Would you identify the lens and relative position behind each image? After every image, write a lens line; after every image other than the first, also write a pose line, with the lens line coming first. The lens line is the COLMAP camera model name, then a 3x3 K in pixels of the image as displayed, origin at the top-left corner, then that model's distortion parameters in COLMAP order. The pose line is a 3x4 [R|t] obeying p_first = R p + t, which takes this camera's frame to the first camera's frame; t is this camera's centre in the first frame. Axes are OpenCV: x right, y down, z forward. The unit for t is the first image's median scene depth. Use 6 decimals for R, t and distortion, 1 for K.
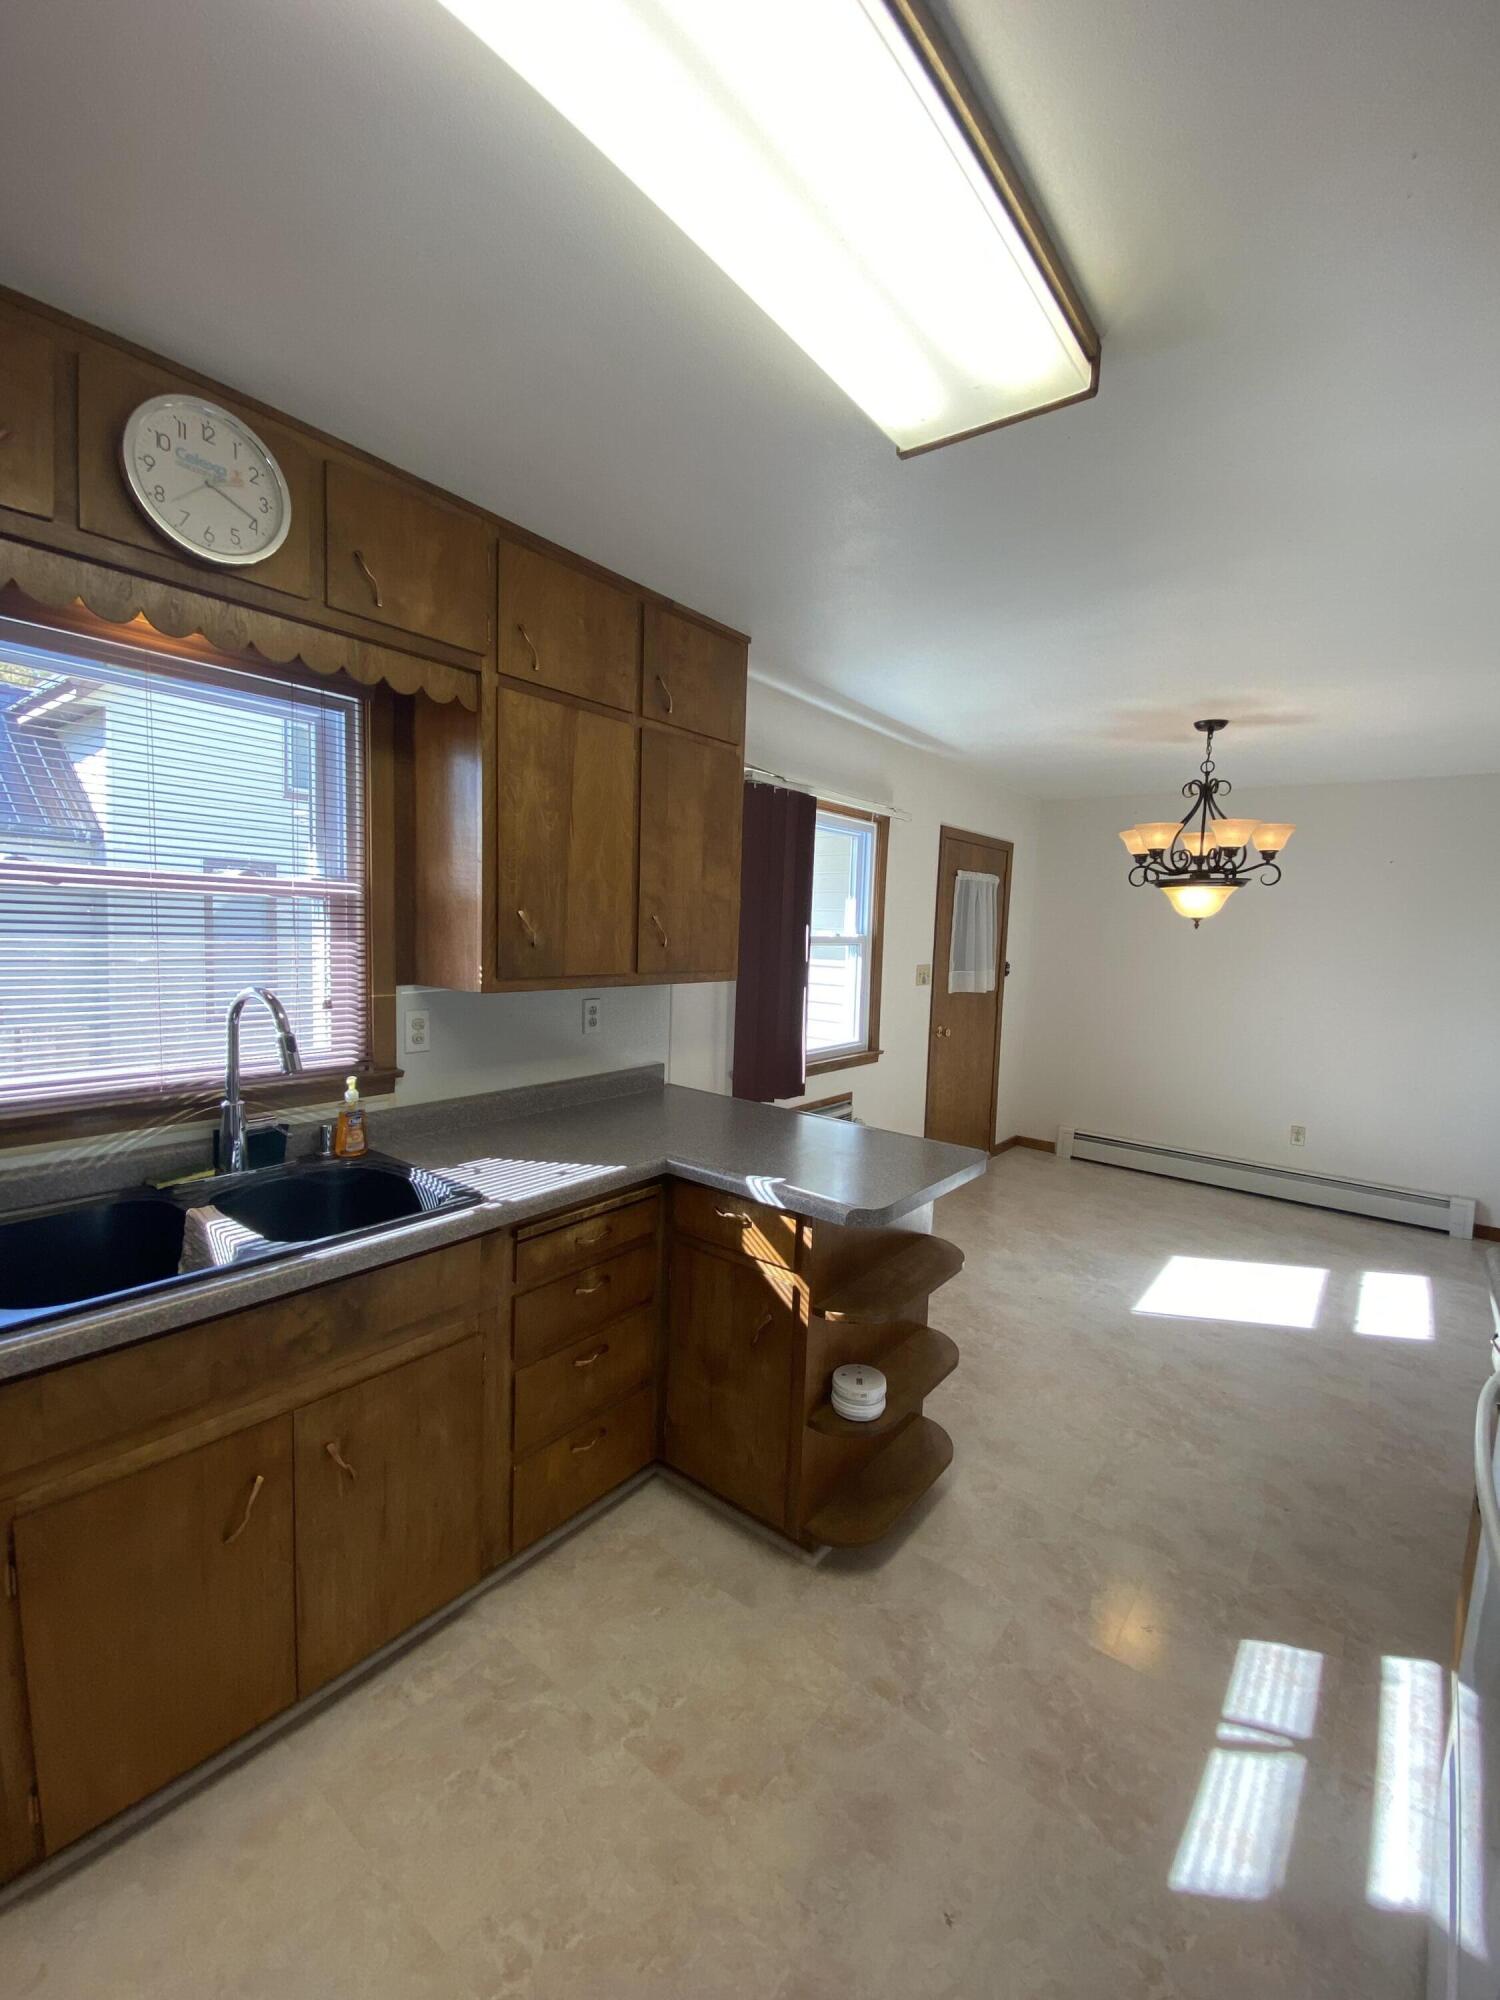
lens RADIAL K [[822.5, 0, 760.7], [0, 822.5, 991.2], [0, 0, 1]] dist [0.013577, -0.016751]
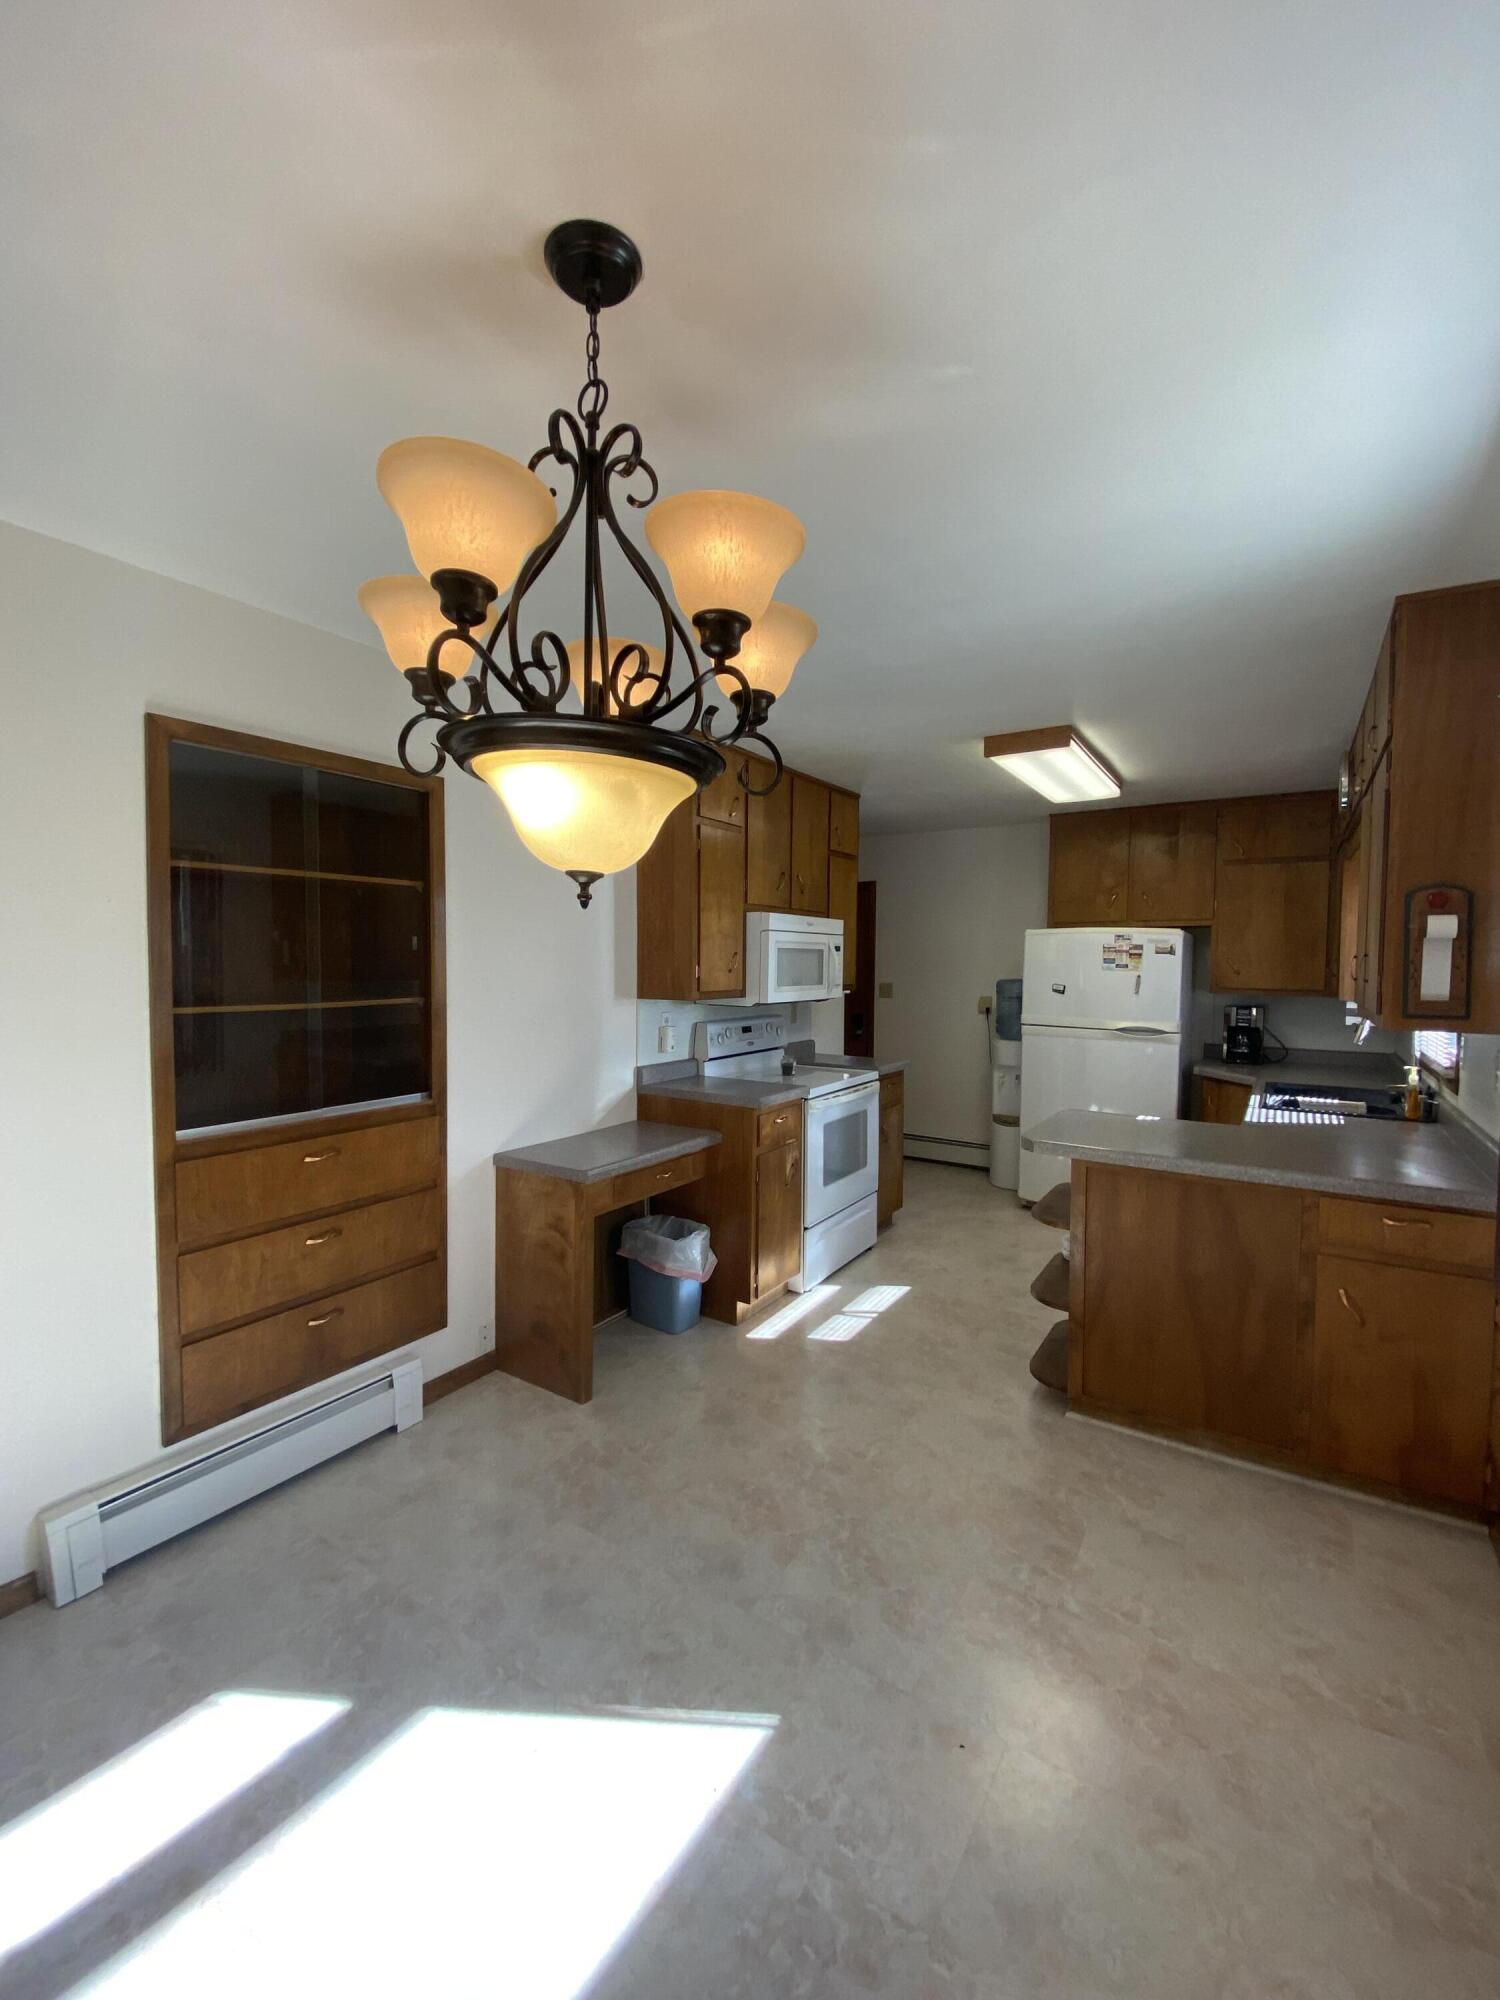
lens RADIAL K [[822.5, 0, 759.2], [0, 822.5, 995.0], [0, 0, 1]] dist [0.013577, -0.016751]
pose [[-0.994303, -0.044771, -0.096737, 0.768976], [-0.056741, 0.990563, 0.124764, -0.133429], [0.090238, 0.129542, -0.987459, 2.072247]]
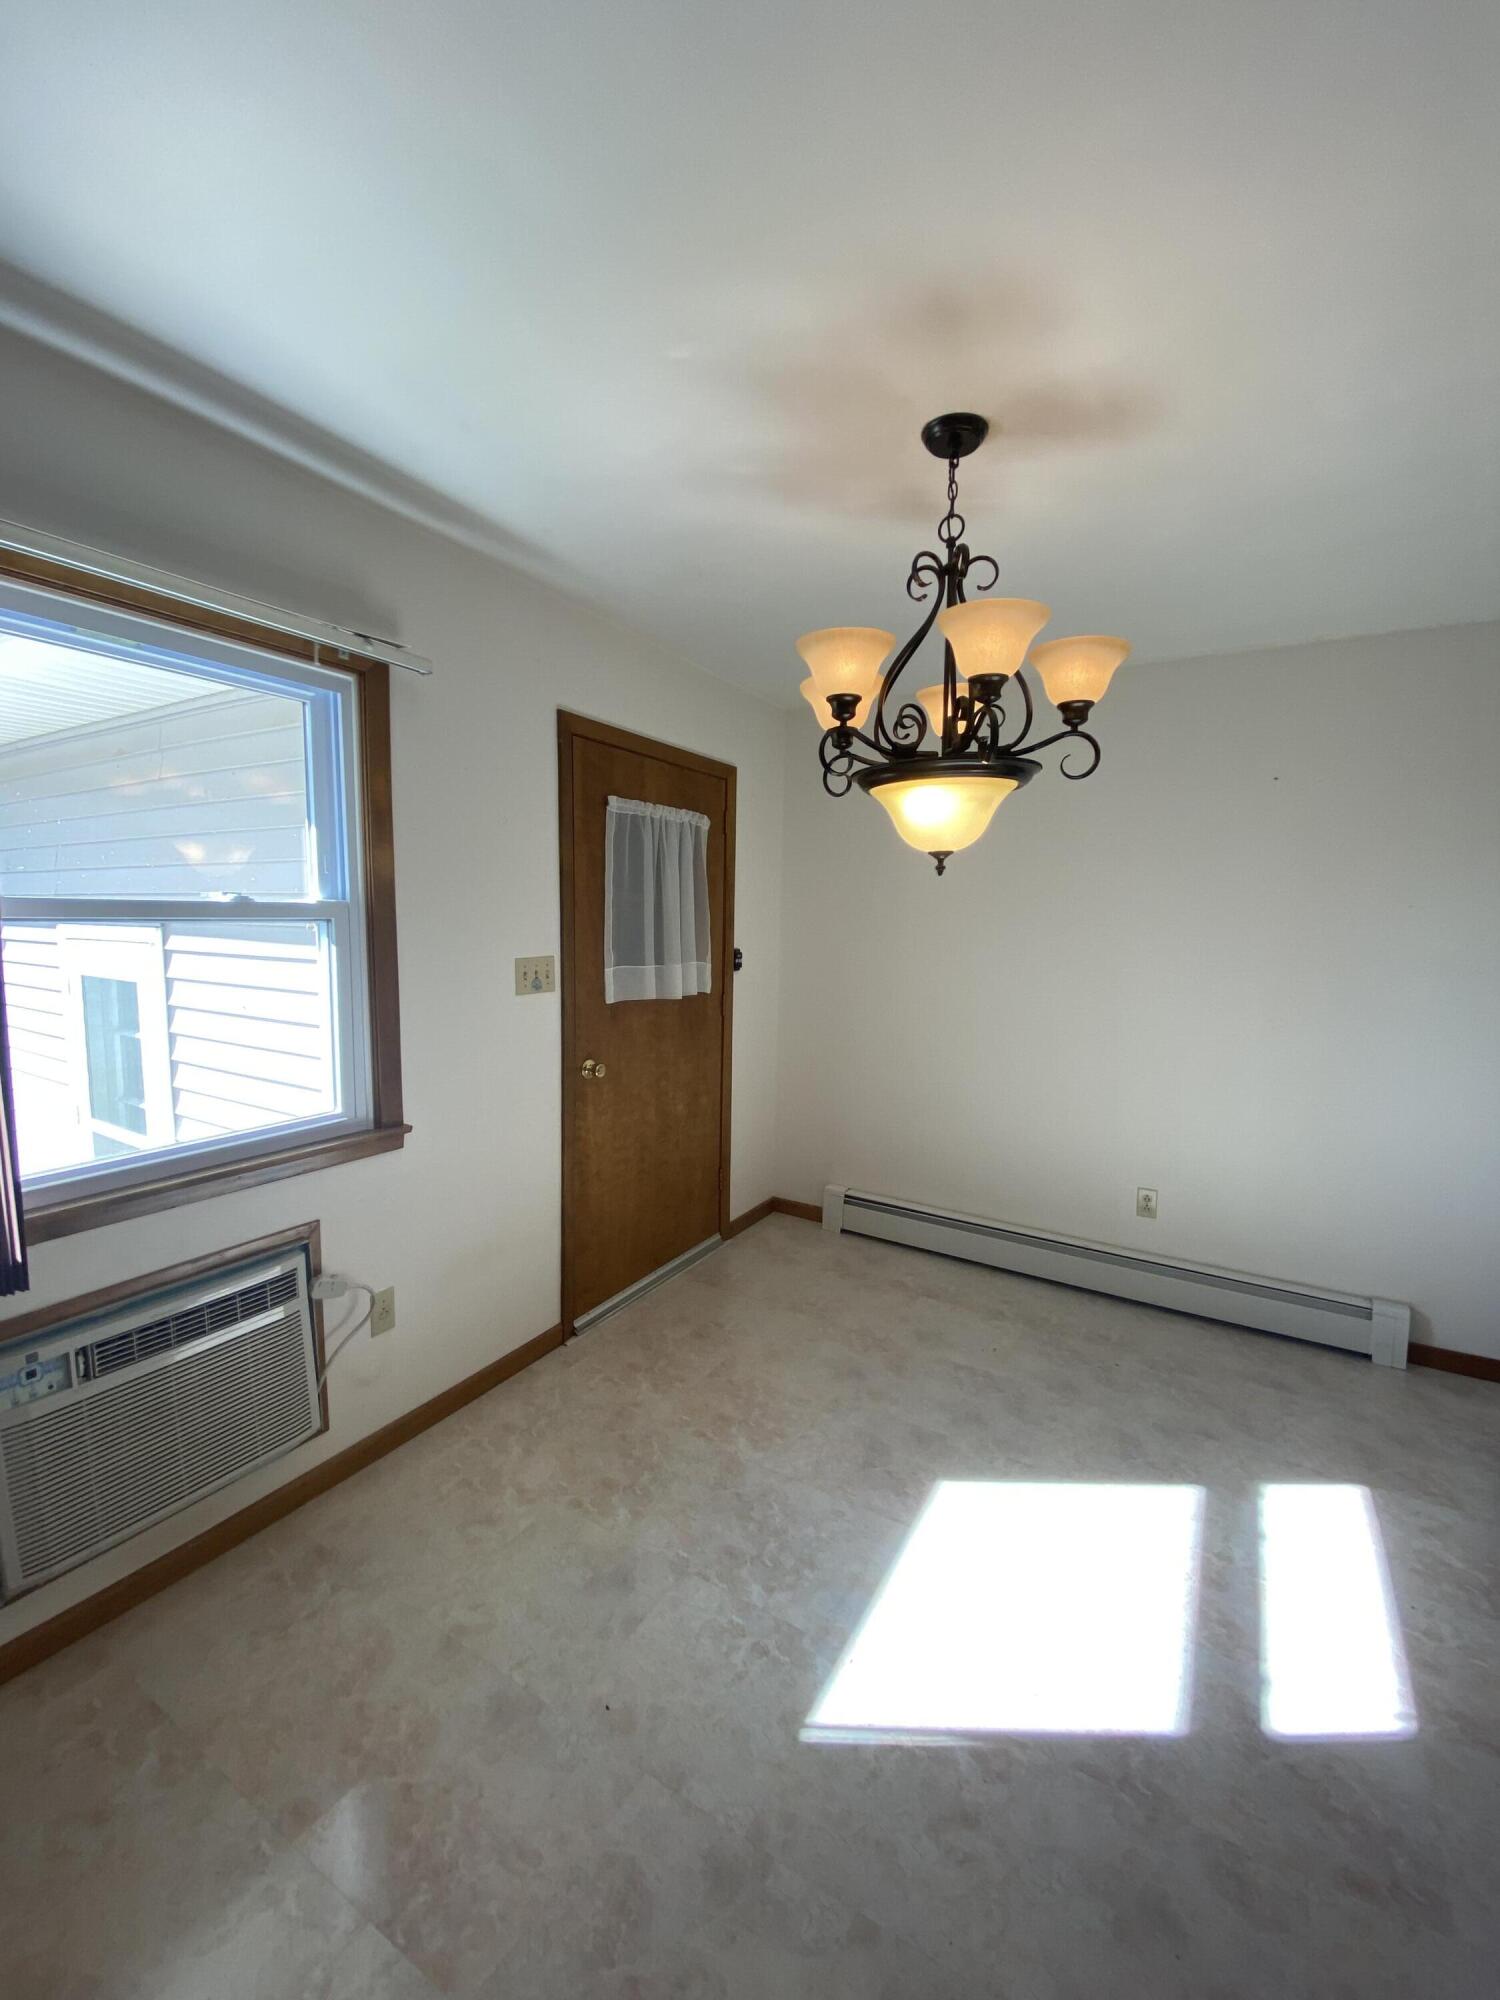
lens RADIAL K [[822.5, 0, 751.6], [0, 822.5, 998.6], [0, 0, 1]] dist [0.013577, -0.016751]
pose [[0.991172, -0.033745, 0.128212, 0.556071], [0.030805, 0.999217, 0.024845, -0.027394], [-0.128950, -0.020676, 0.991435, 0.838519]]
